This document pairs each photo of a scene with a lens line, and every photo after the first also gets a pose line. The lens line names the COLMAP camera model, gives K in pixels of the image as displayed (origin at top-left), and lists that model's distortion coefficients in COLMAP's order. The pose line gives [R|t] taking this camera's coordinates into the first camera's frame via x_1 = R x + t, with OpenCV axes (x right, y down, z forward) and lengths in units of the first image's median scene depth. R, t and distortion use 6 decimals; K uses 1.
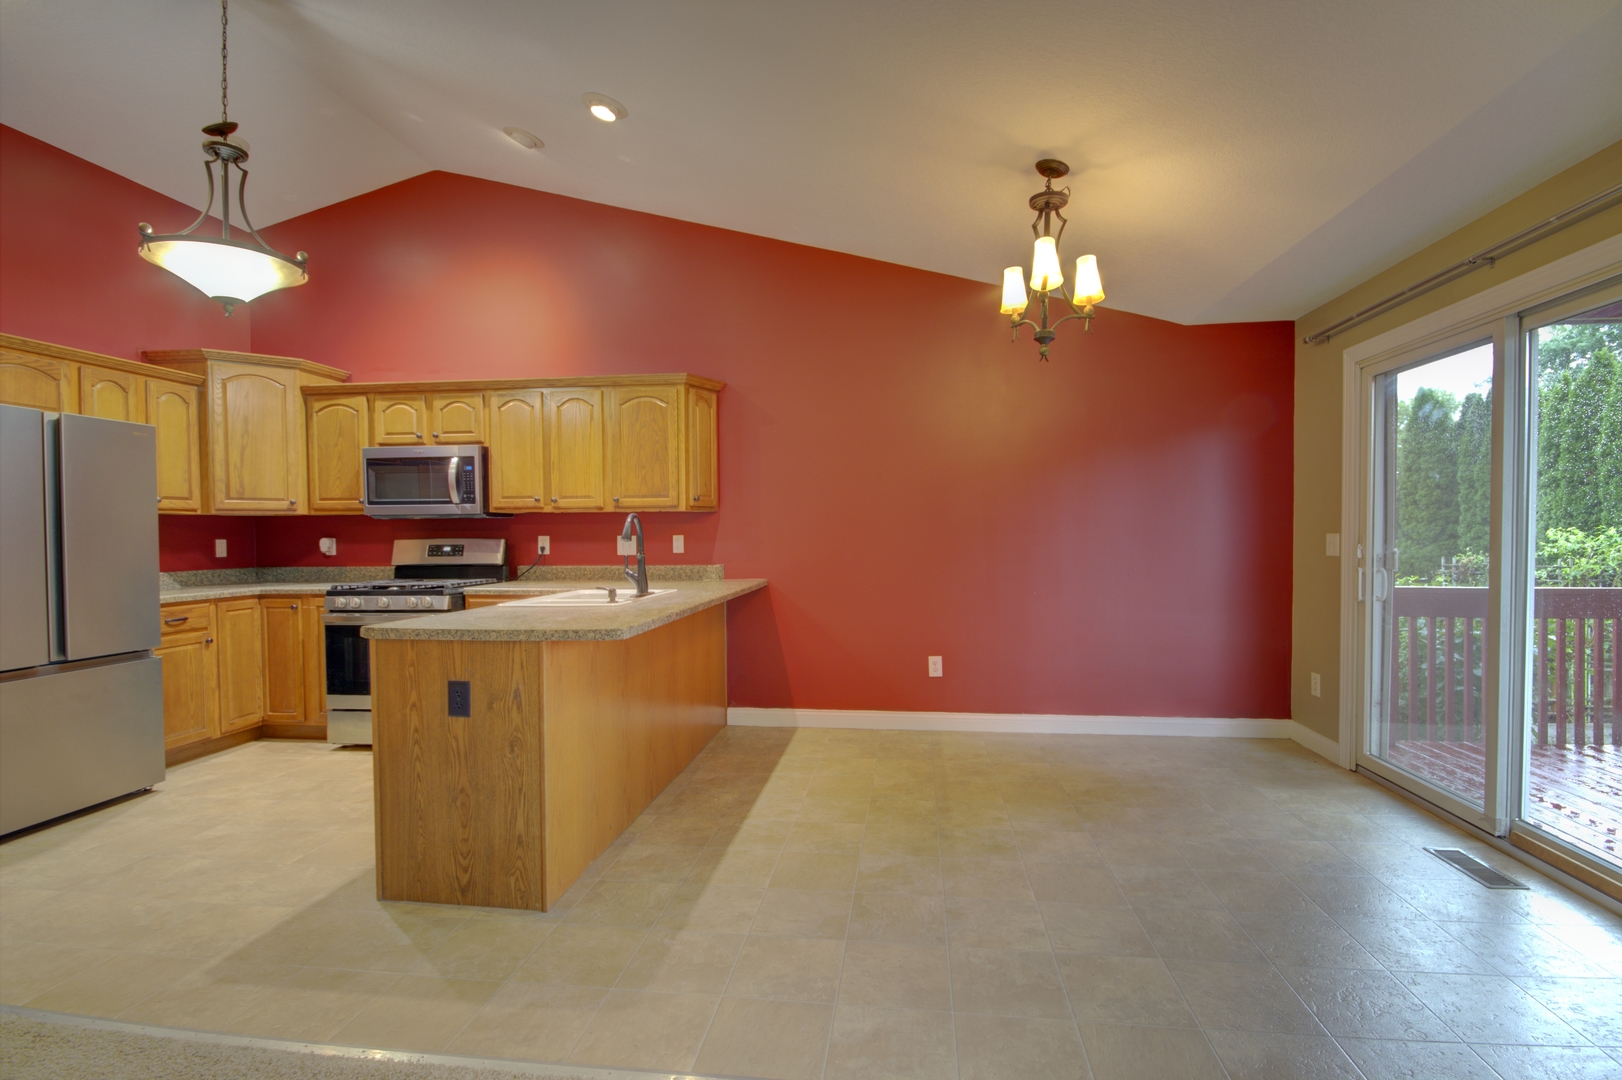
lens RADIAL K [[751.4, 0, 827.0], [0, 751.4, 551.0], [0, 0, 1]] dist [0.003664, -0.010161]
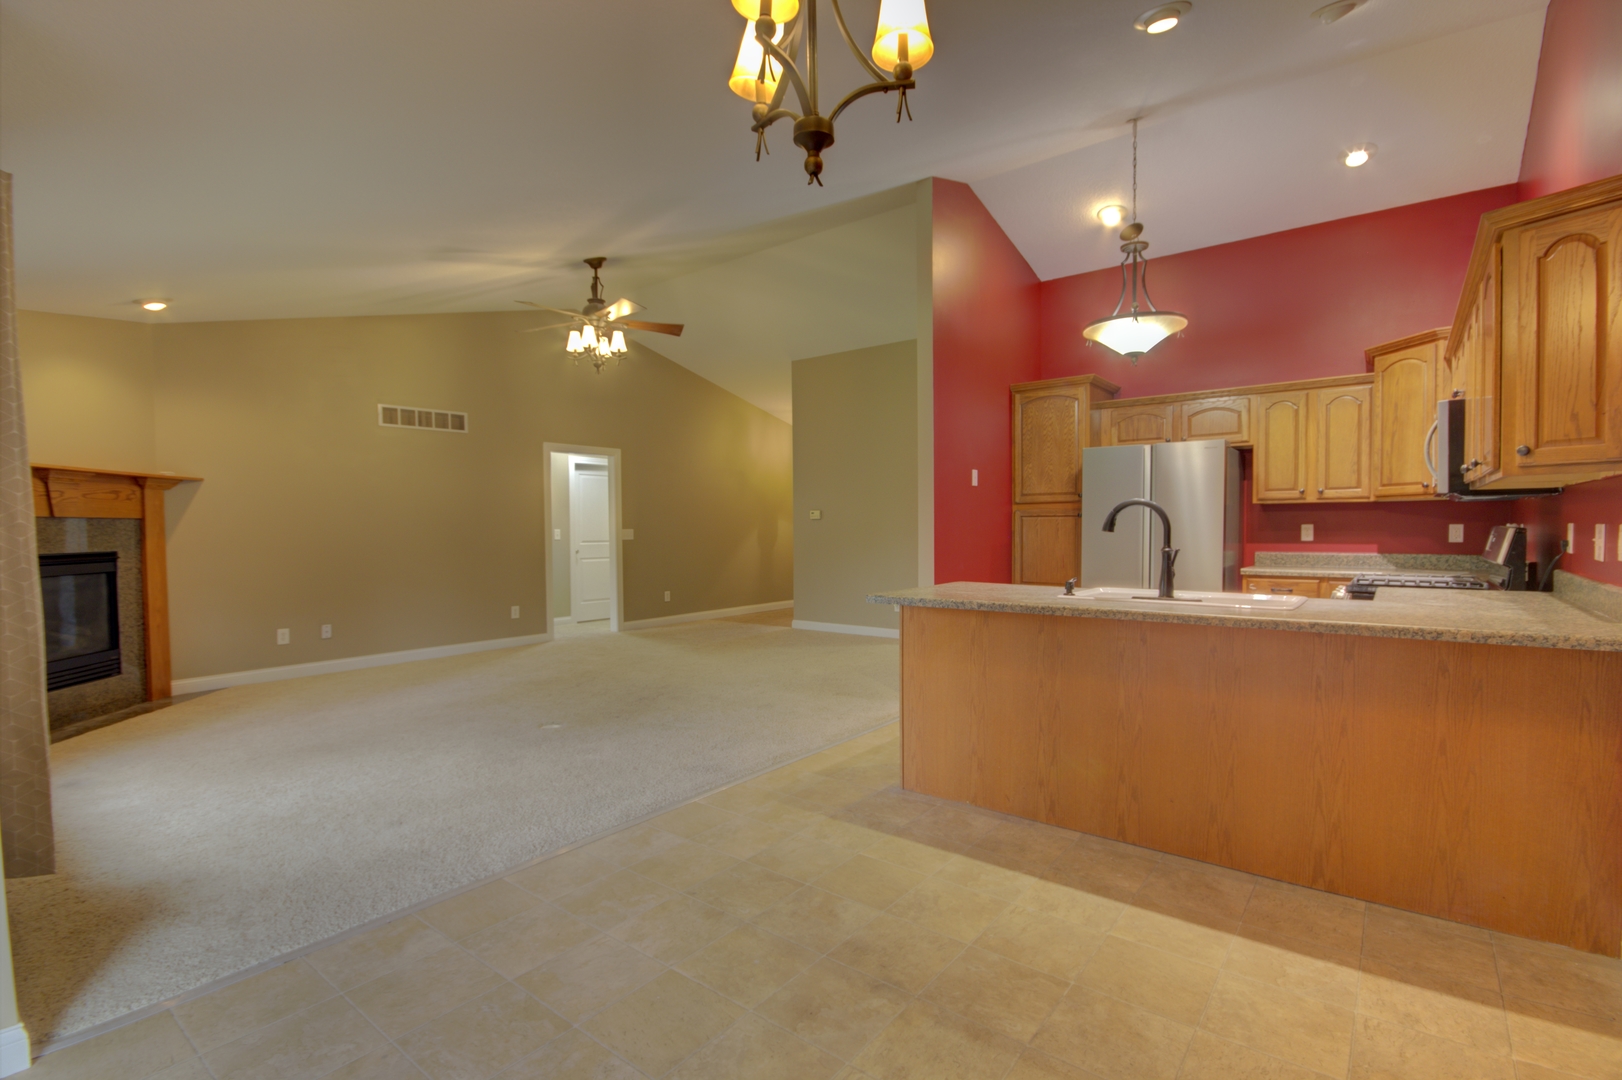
lens RADIAL K [[753.8, 0, 826.9], [0, 753.8, 551.4], [0, 0, 1]] dist [-0.006792, 0.000431]
pose [[-0.515510, 0.040153, -0.855942, 0.512093], [-0.011548, 0.998485, 0.053795, -0.026230], [0.856806, 0.037616, -0.514266, 0.900942]]
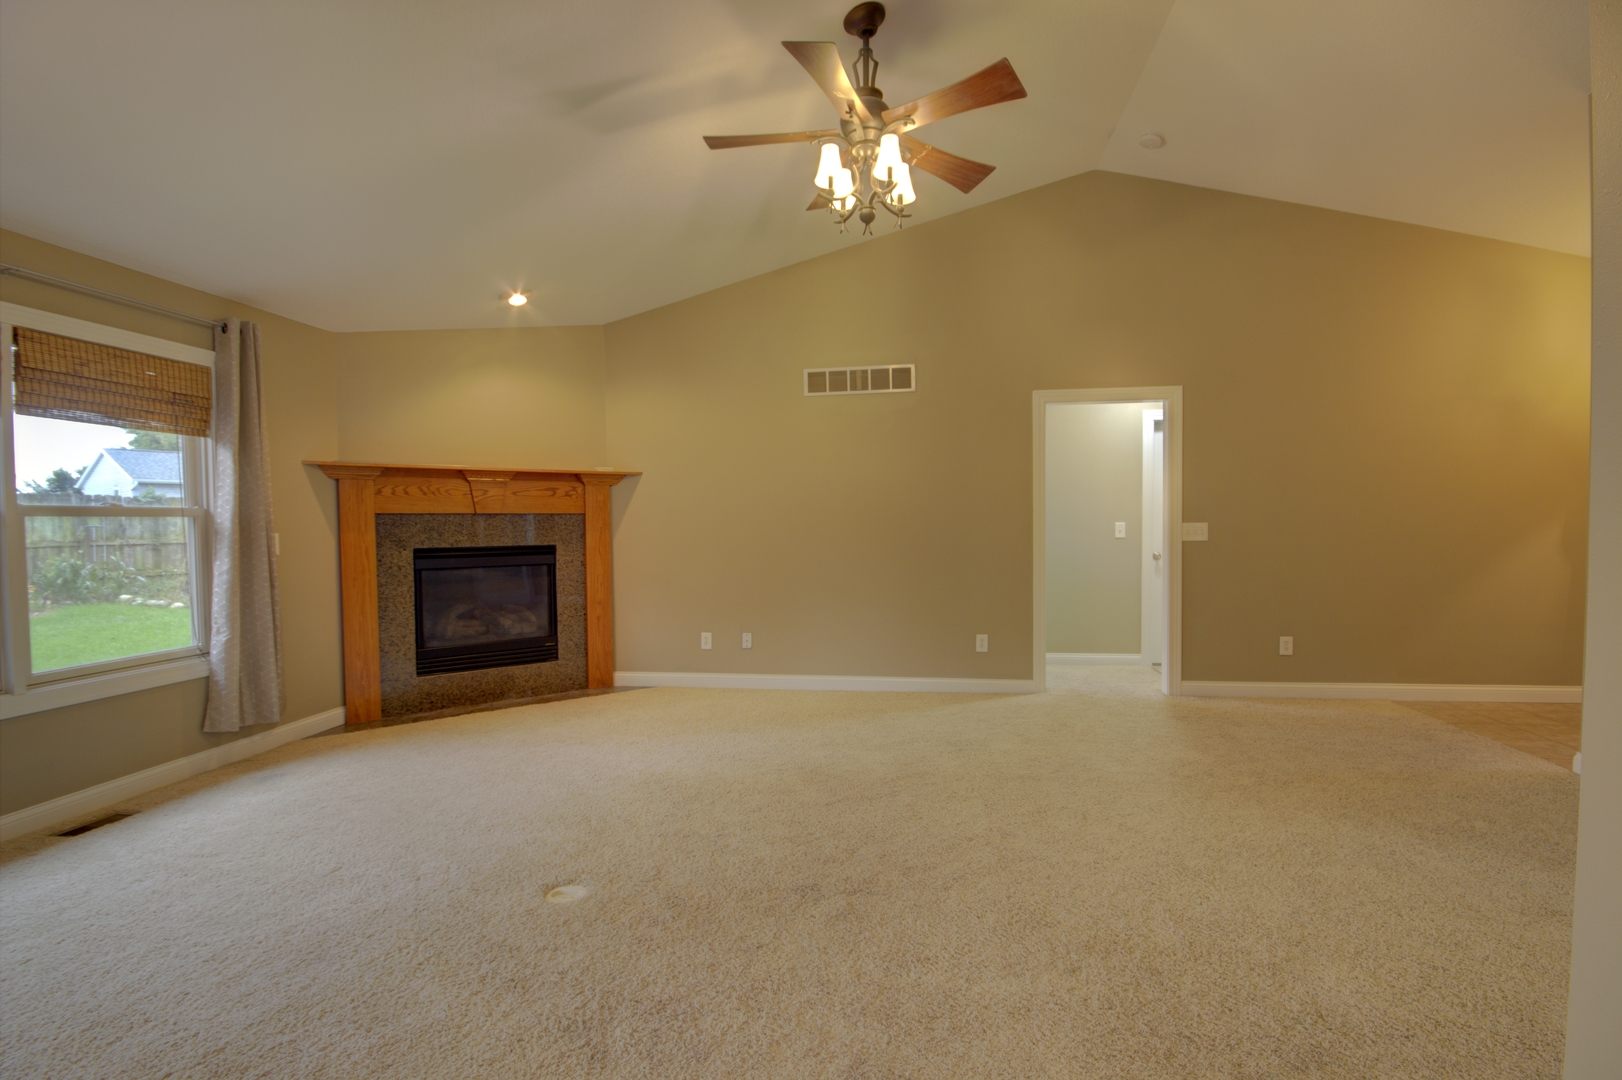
lens RADIAL K [[751.4, 0, 827.0], [0, 751.4, 551.0], [0, 0, 1]] dist [0.003664, -0.010161]
pose [[-0.999556, 0.016411, 0.024850, -0.406763], [0.018001, 0.997712, 0.065174, -0.013322], [-0.023723, 0.065592, -0.997564, 0.581001]]
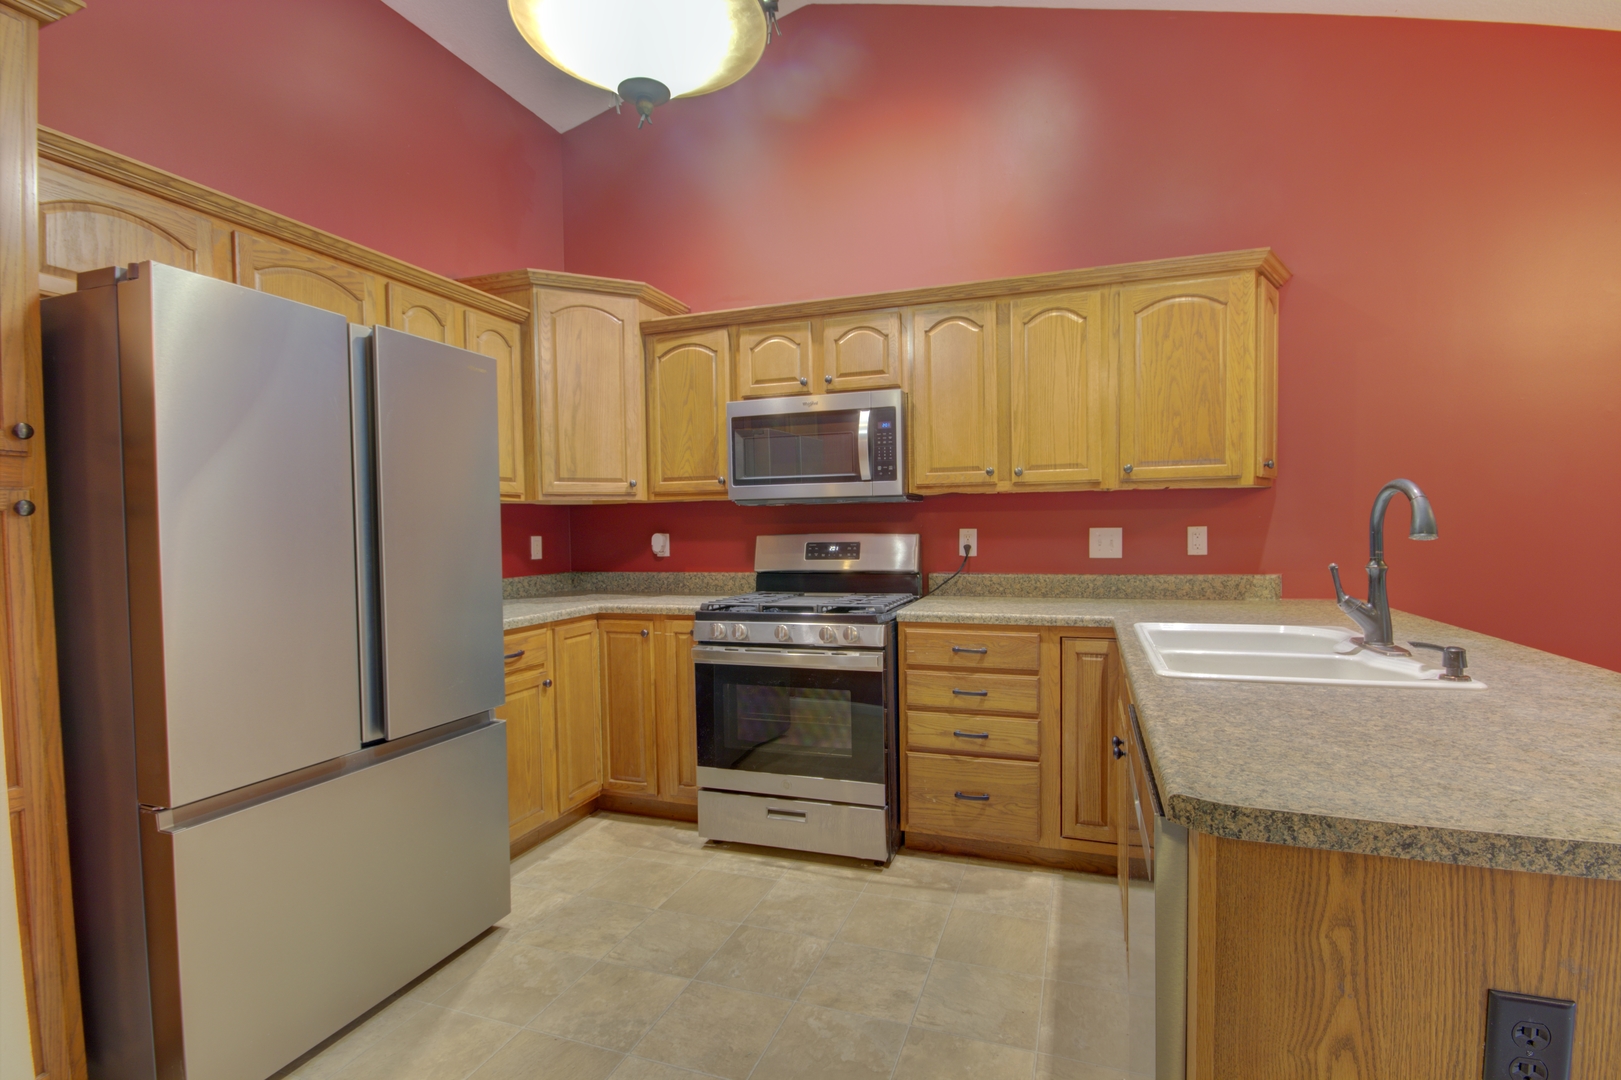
lens RADIAL K [[754.9, 0, 822.7], [0, 754.9, 550.8], [0, 0, 1]] dist [-0.012723, 0.000432]
pose [[0.974804, 0.000235, -0.223061, -0.400411], [0.001894, 0.999955, 0.009332, -0.007846], [0.223053, -0.009519, 0.974760, 0.361795]]
